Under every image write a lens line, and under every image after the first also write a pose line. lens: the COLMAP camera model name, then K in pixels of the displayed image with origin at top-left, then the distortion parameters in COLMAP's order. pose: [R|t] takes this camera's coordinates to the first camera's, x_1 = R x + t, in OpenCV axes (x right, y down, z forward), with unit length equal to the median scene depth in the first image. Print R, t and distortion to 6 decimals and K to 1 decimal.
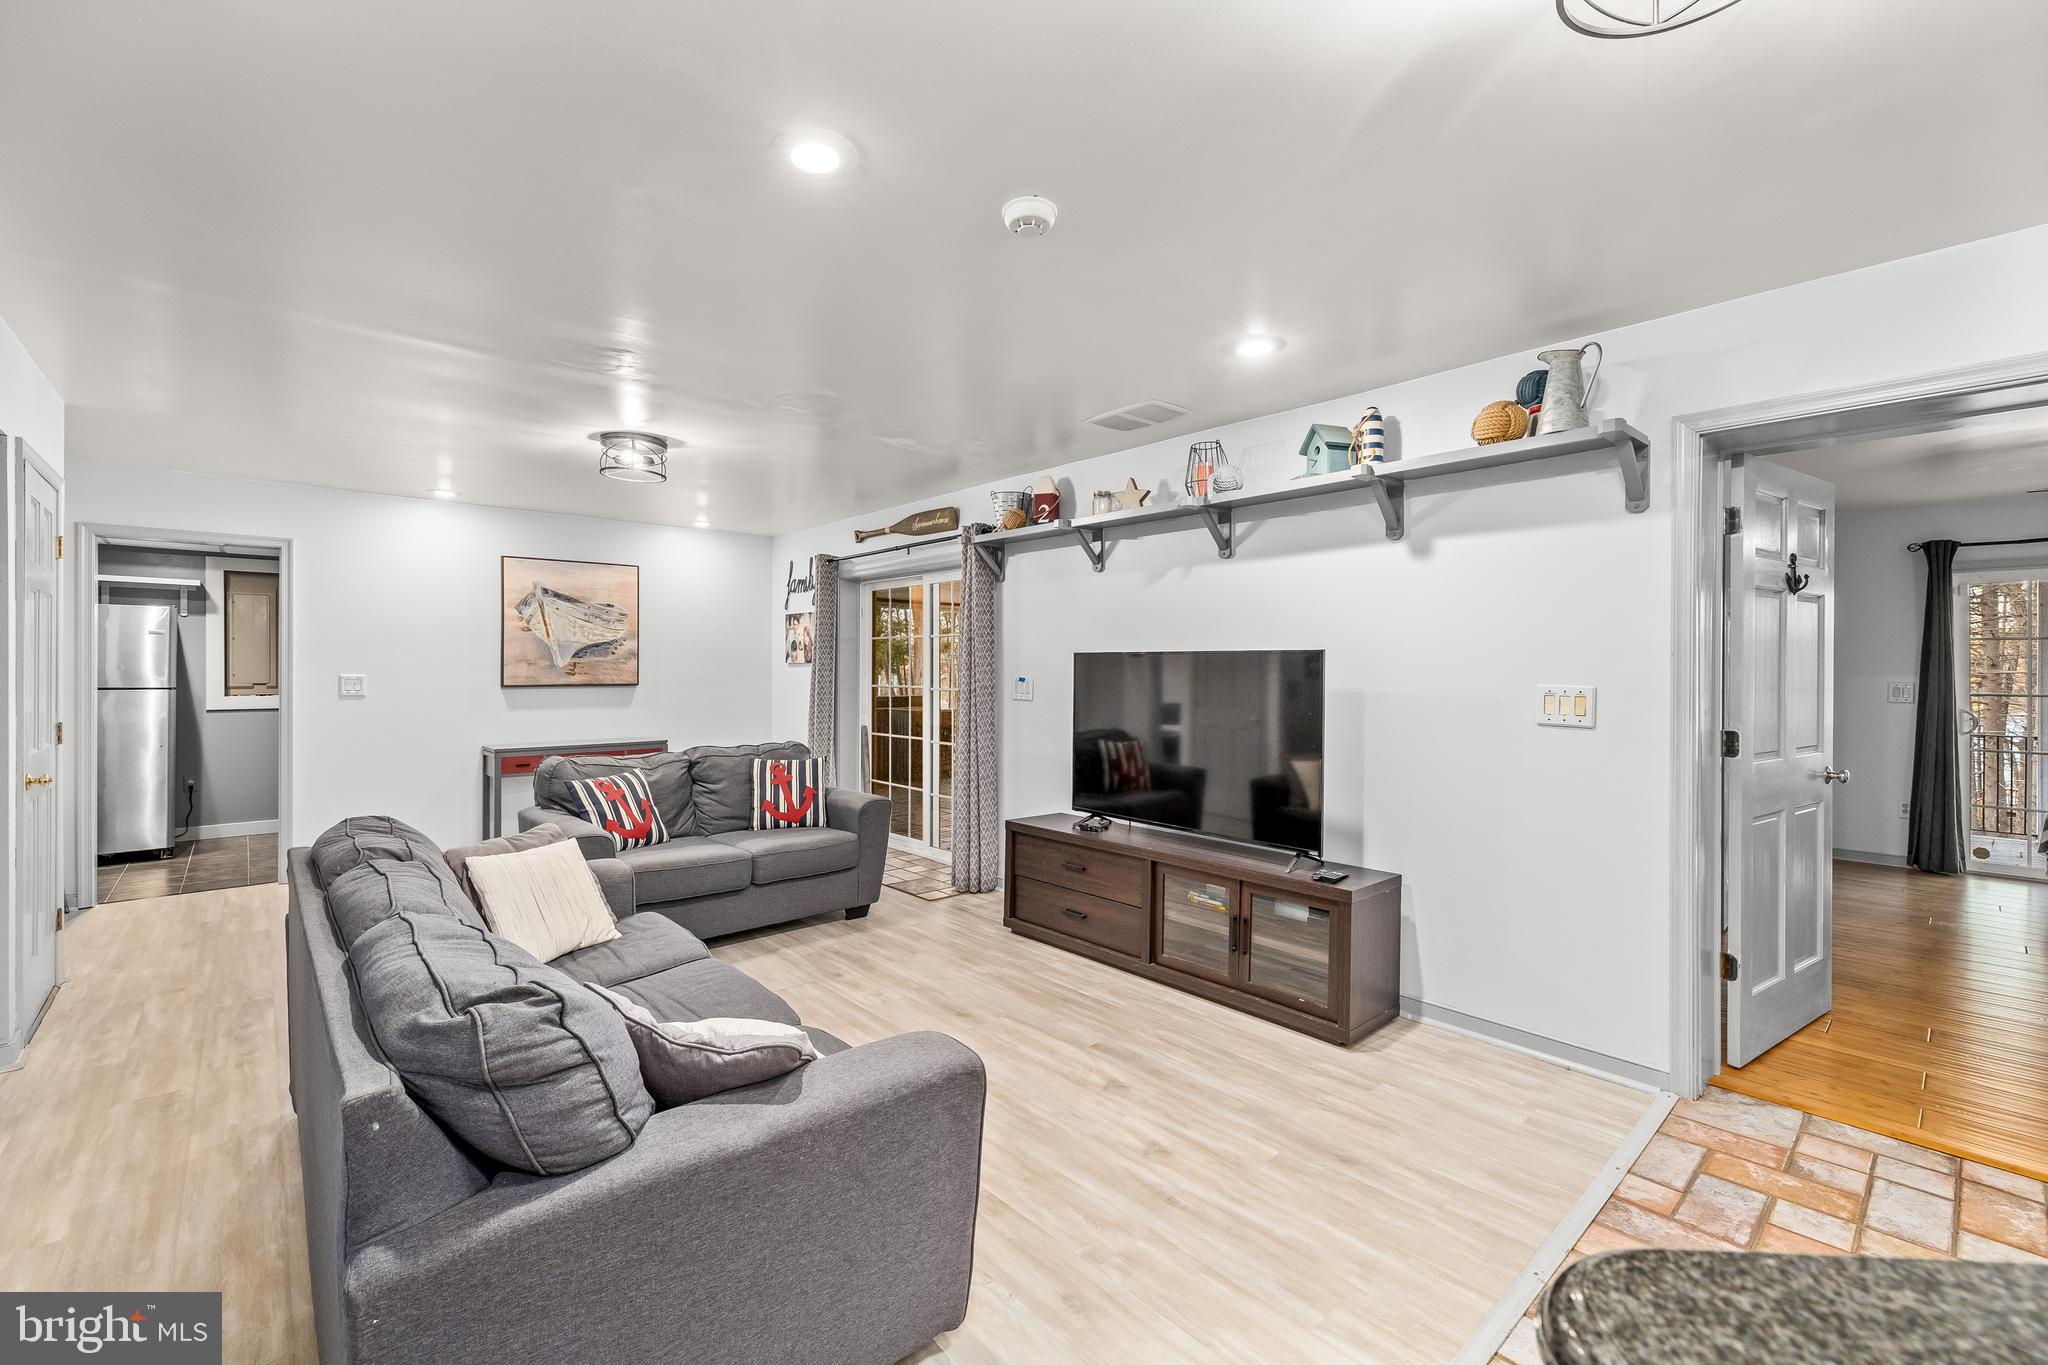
lens RADIAL K [[869.2, 0, 1025.1], [0, 869.2, 678.1], [0, 0, 1]] dist [-0.002115, 0.000009]
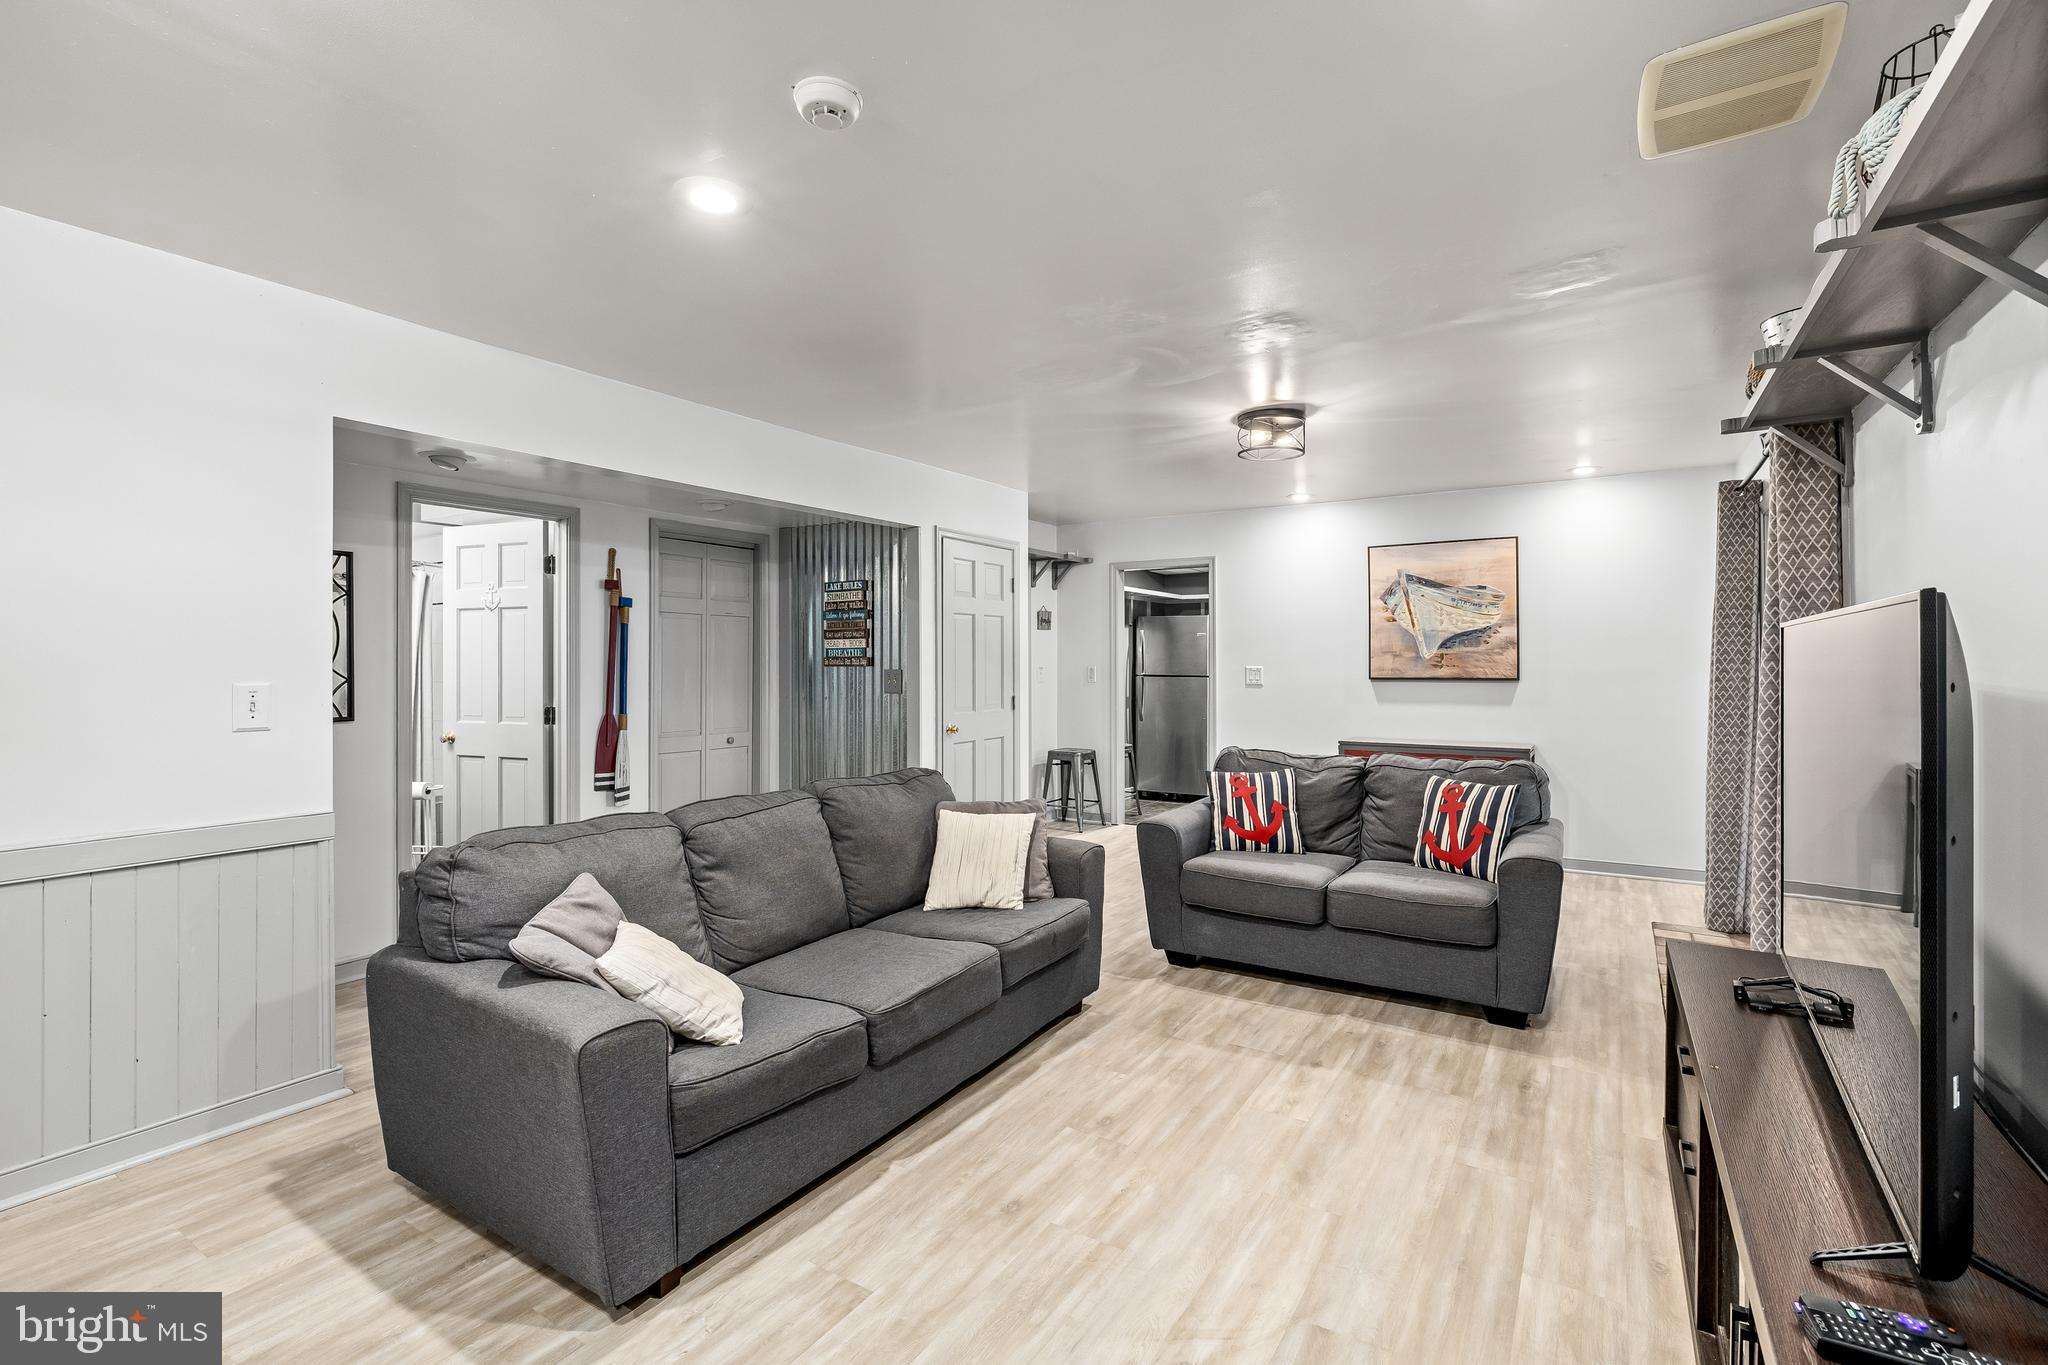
lens RADIAL K [[932.8, 0, 1011.7], [0, 932.8, 655.4], [0, 0, 1]] dist [0.006284, 0.000160]
pose [[0.263453, -0.008742, -0.964632, 0.440081], [-0.008828, 0.999895, -0.011473, -0.001813], [0.964632, 0.011539, 0.263349, 0.461862]]
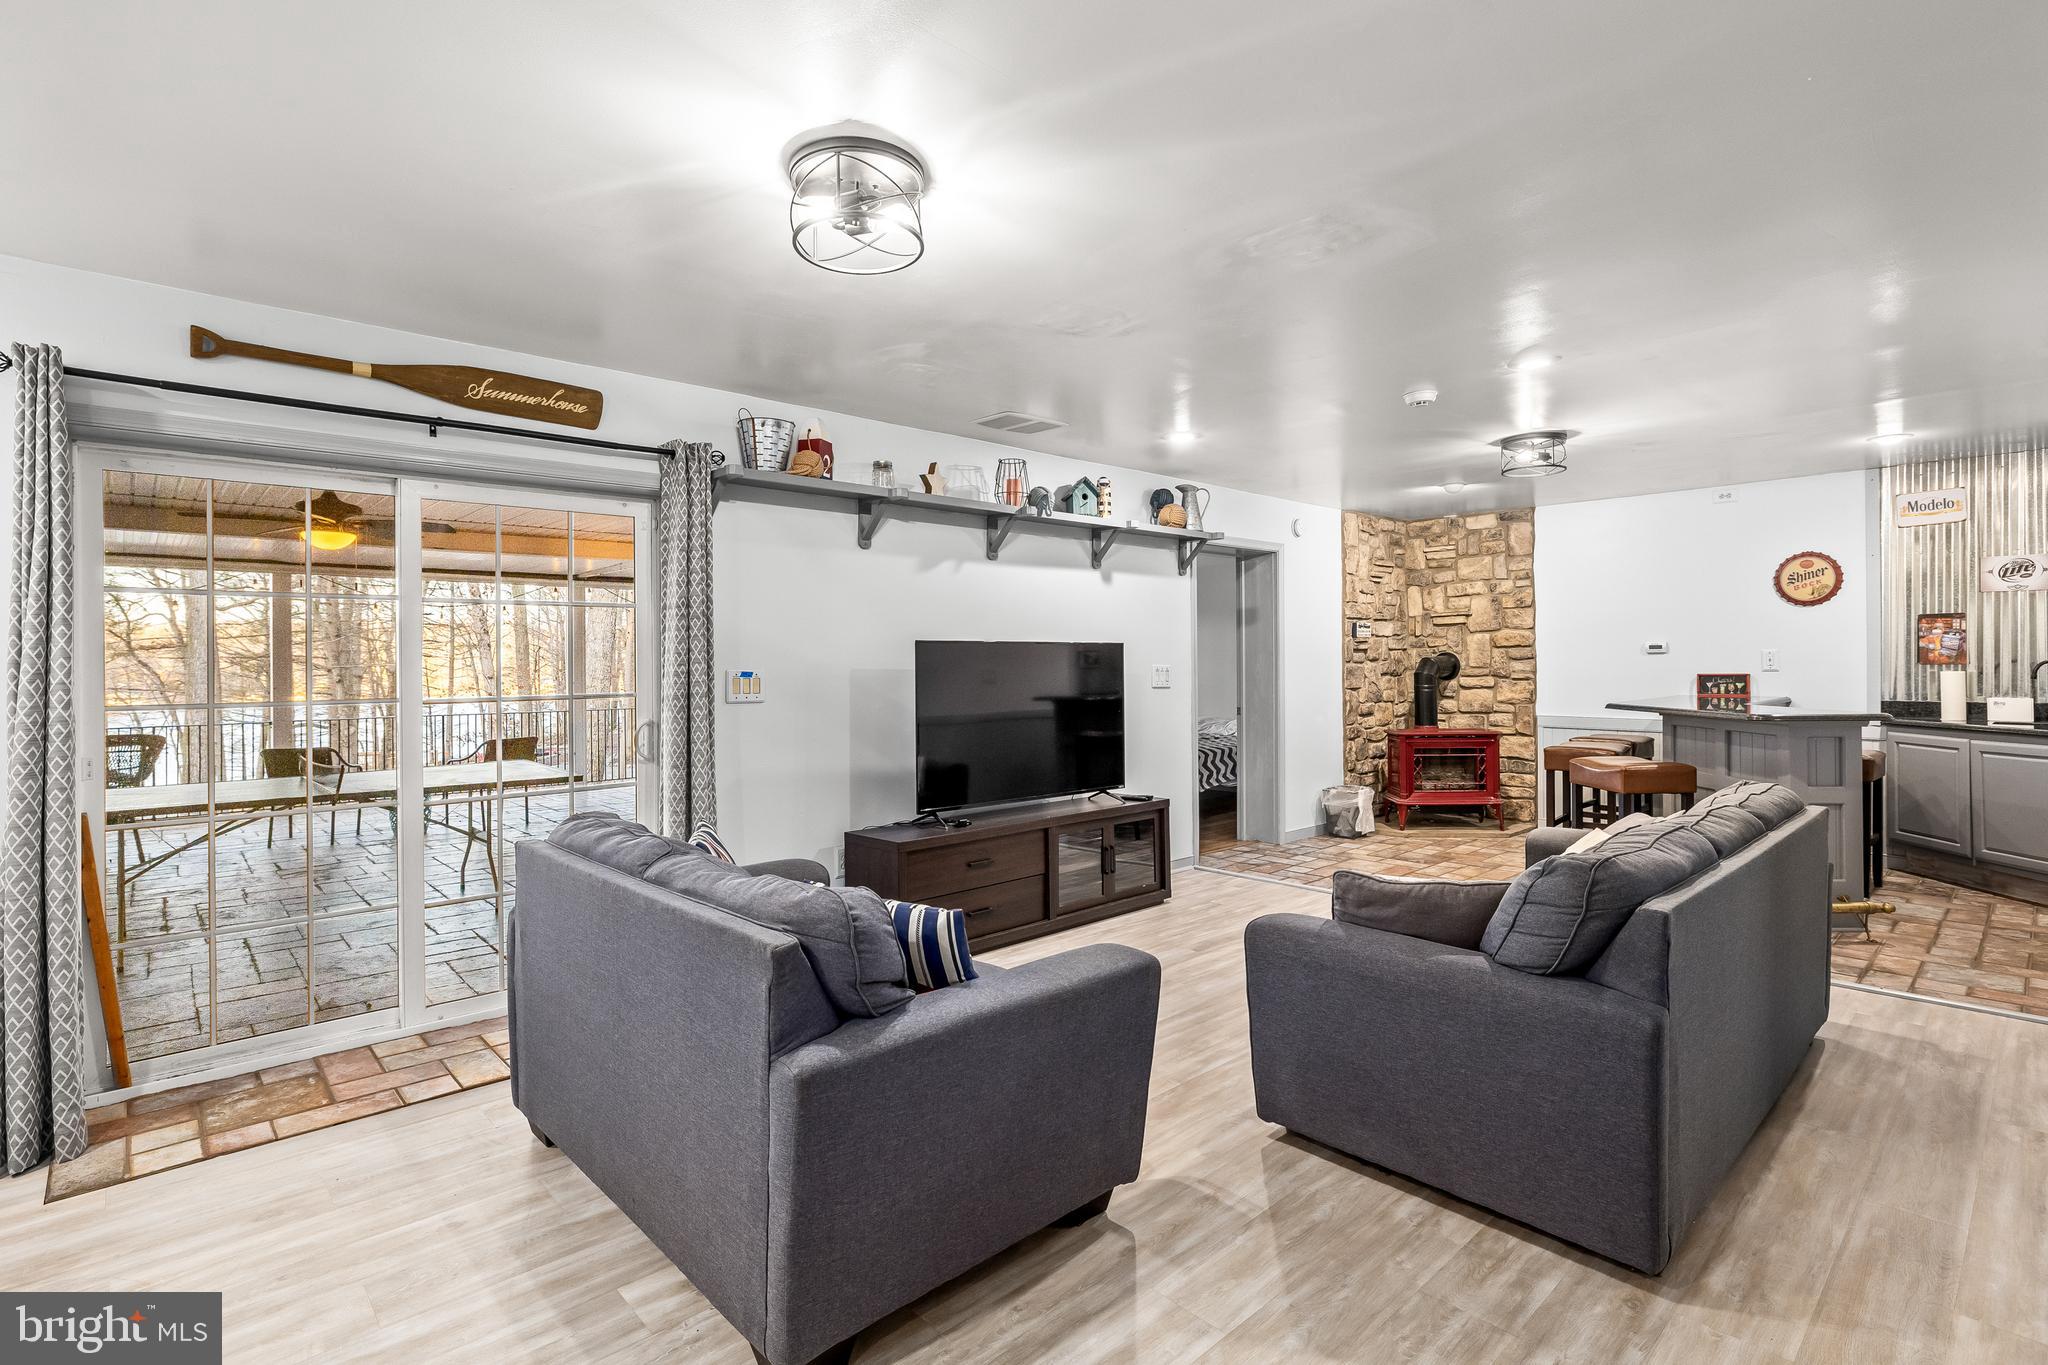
lens RADIAL K [[992.0, 0, 1018.9], [0, 992.0, 661.0], [0, 0, 1]] dist [-0.004196, 0.000668]
pose [[-0.025504, -0.002861, 0.999671, -0.982446], [0.021102, 0.999772, 0.003400, -0.008949], [-0.999452, 0.021182, -0.025438, 0.924905]]
